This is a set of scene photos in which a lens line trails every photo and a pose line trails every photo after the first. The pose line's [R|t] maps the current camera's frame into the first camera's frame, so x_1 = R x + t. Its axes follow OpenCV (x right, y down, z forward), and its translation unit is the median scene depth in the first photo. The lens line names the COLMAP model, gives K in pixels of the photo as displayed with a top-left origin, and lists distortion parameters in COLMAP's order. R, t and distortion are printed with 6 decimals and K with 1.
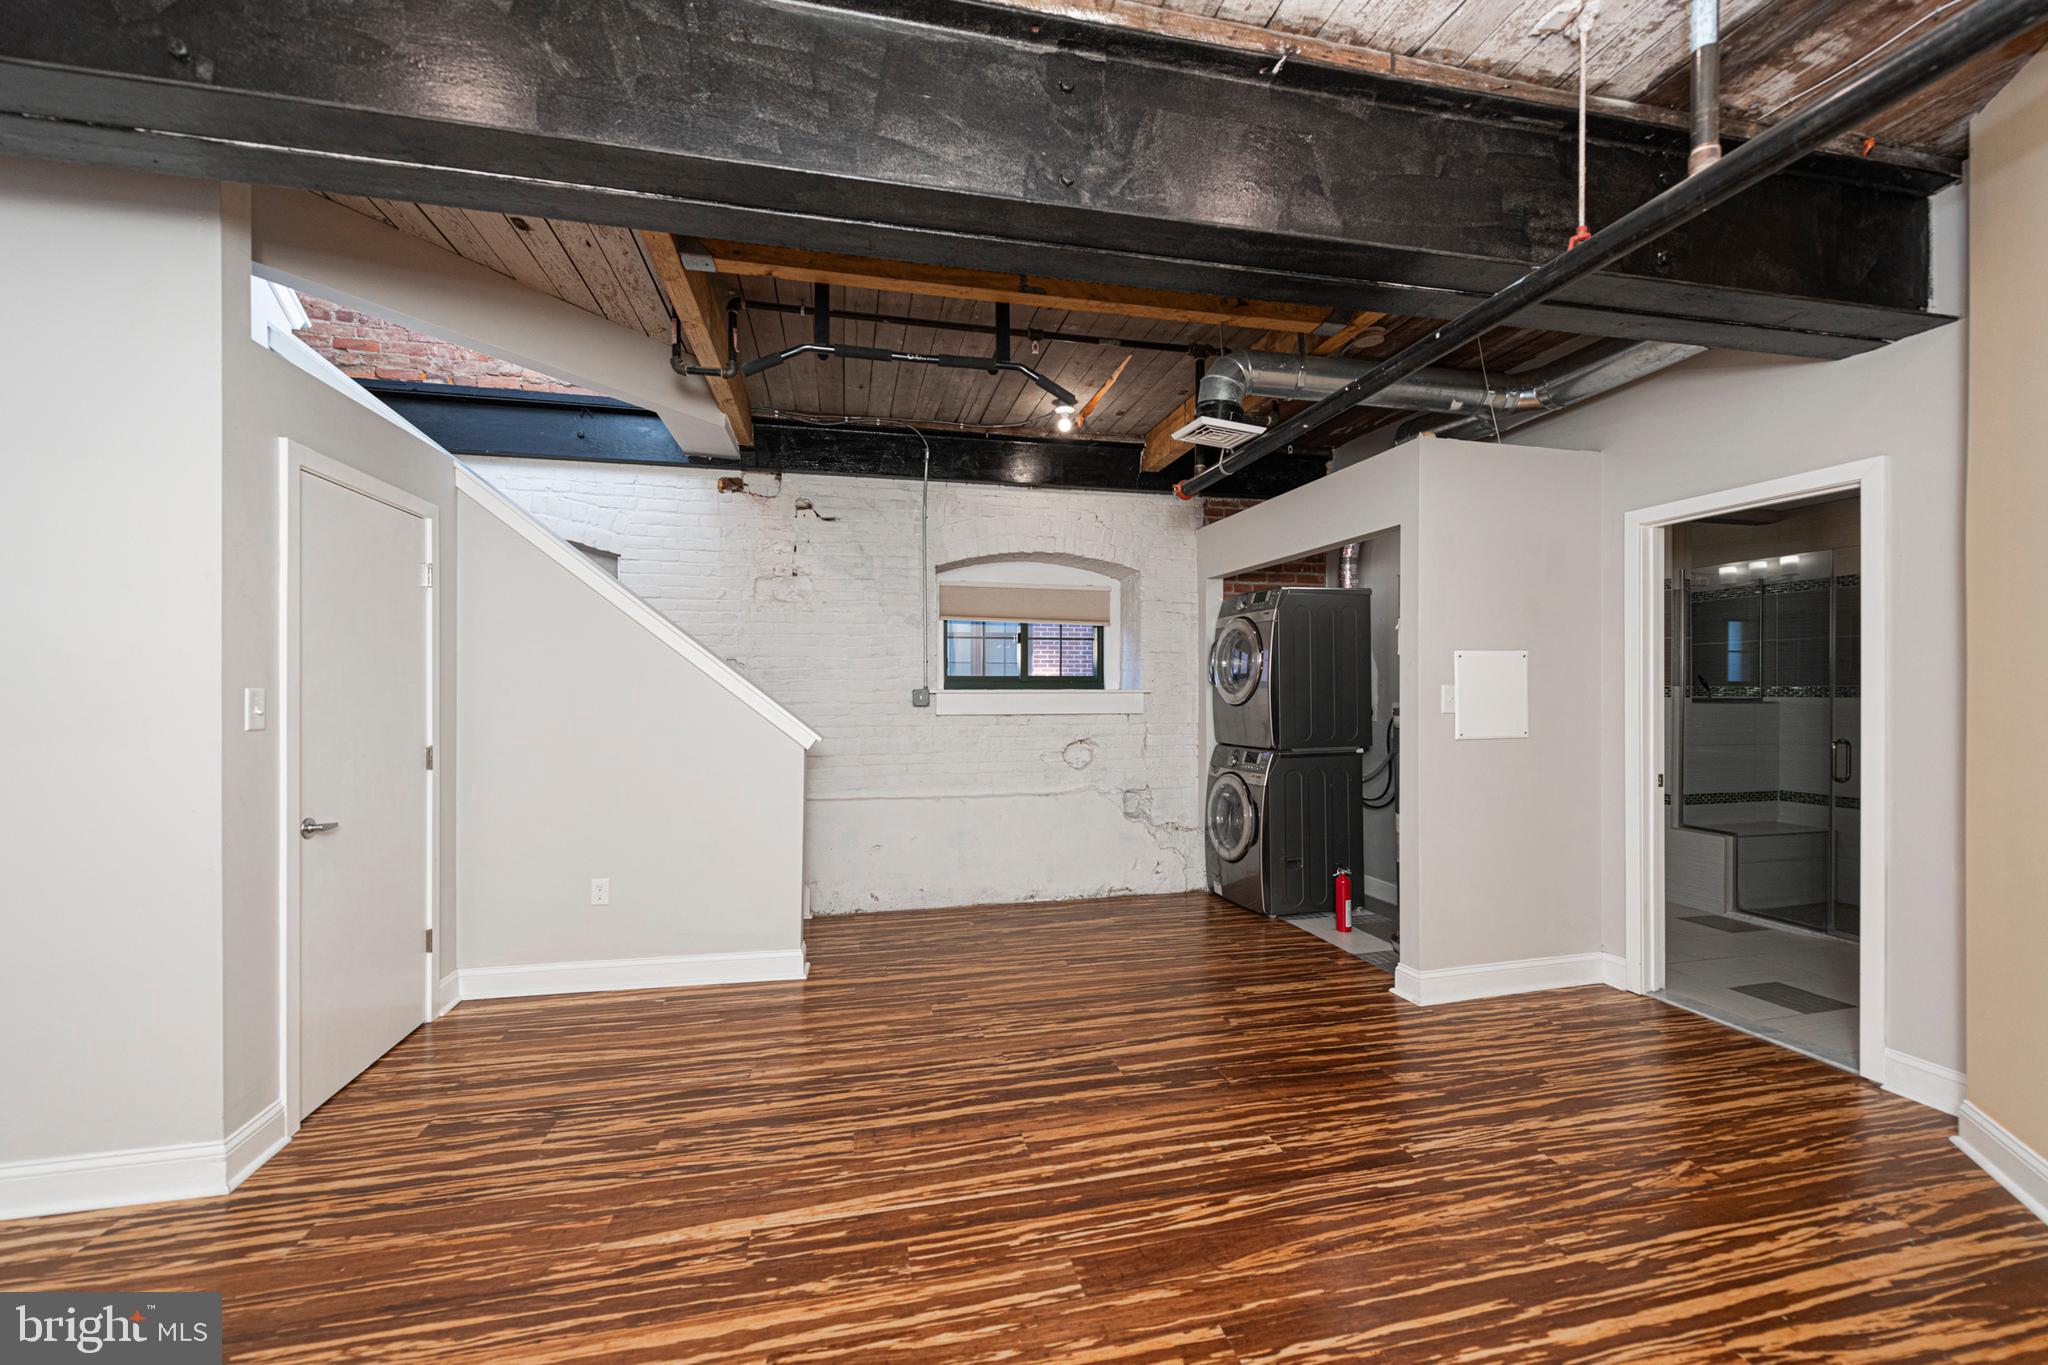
lens RADIAL K [[801.6, 0, 1028.8], [0, 801.6, 680.4], [0, 0, 1]] dist [0.015193, -0.005056]
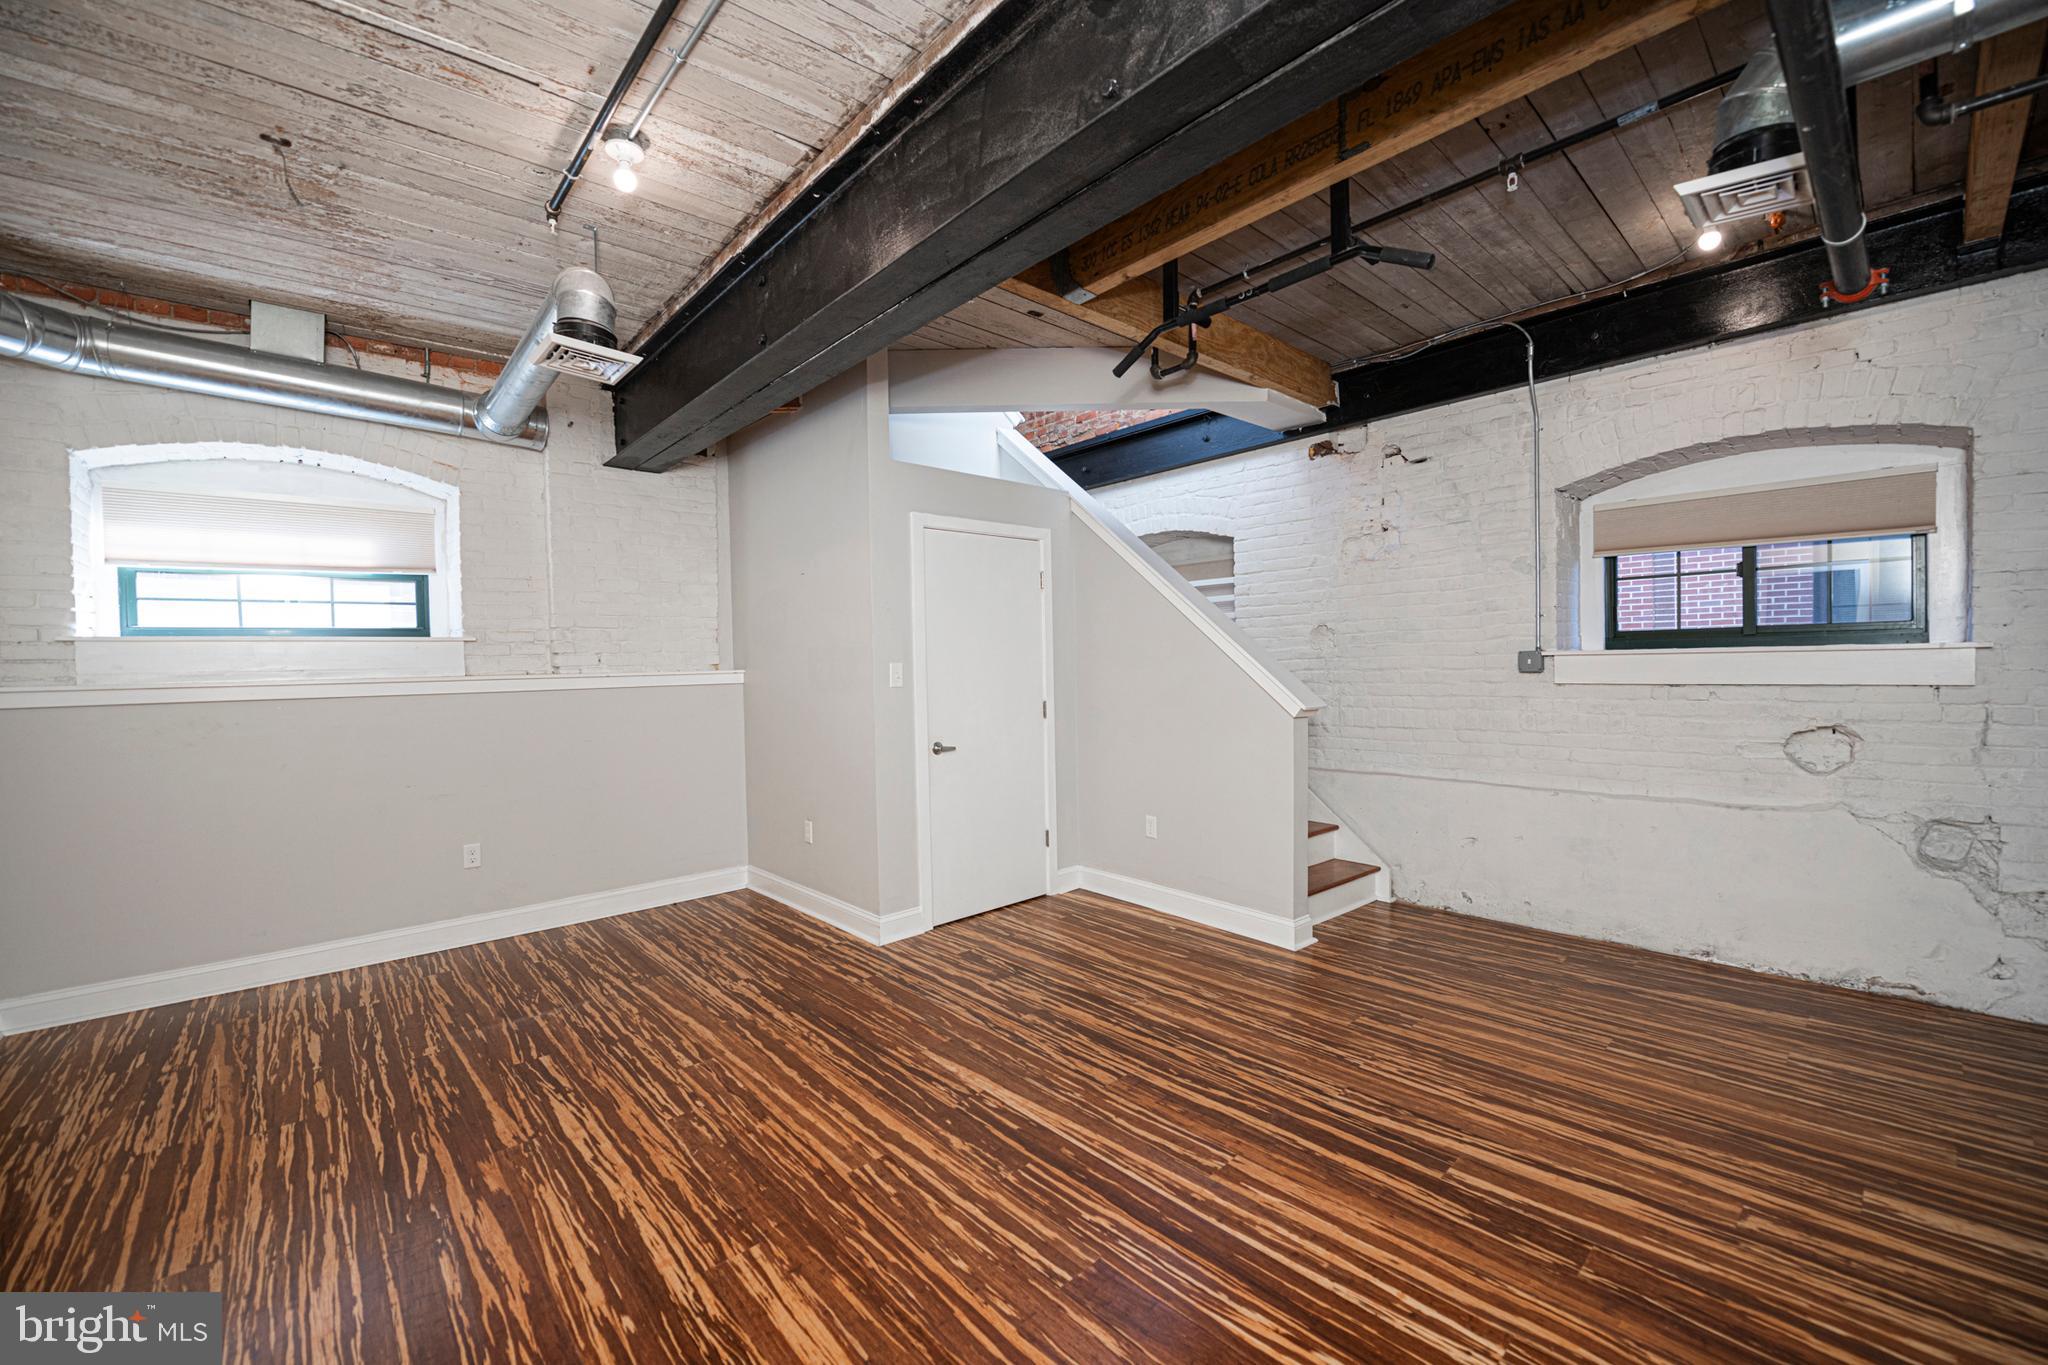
lens RADIAL K [[811.4, 0, 1033.2], [0, 811.4, 669.8], [0, 0, 1]] dist [-0.010754, -0.004992]
pose [[0.499184, -0.002831, -0.866491, 0.620527], [0.029739, 0.999461, 0.013867, 0.008064], [0.865986, -0.032691, 0.498999, 0.360450]]
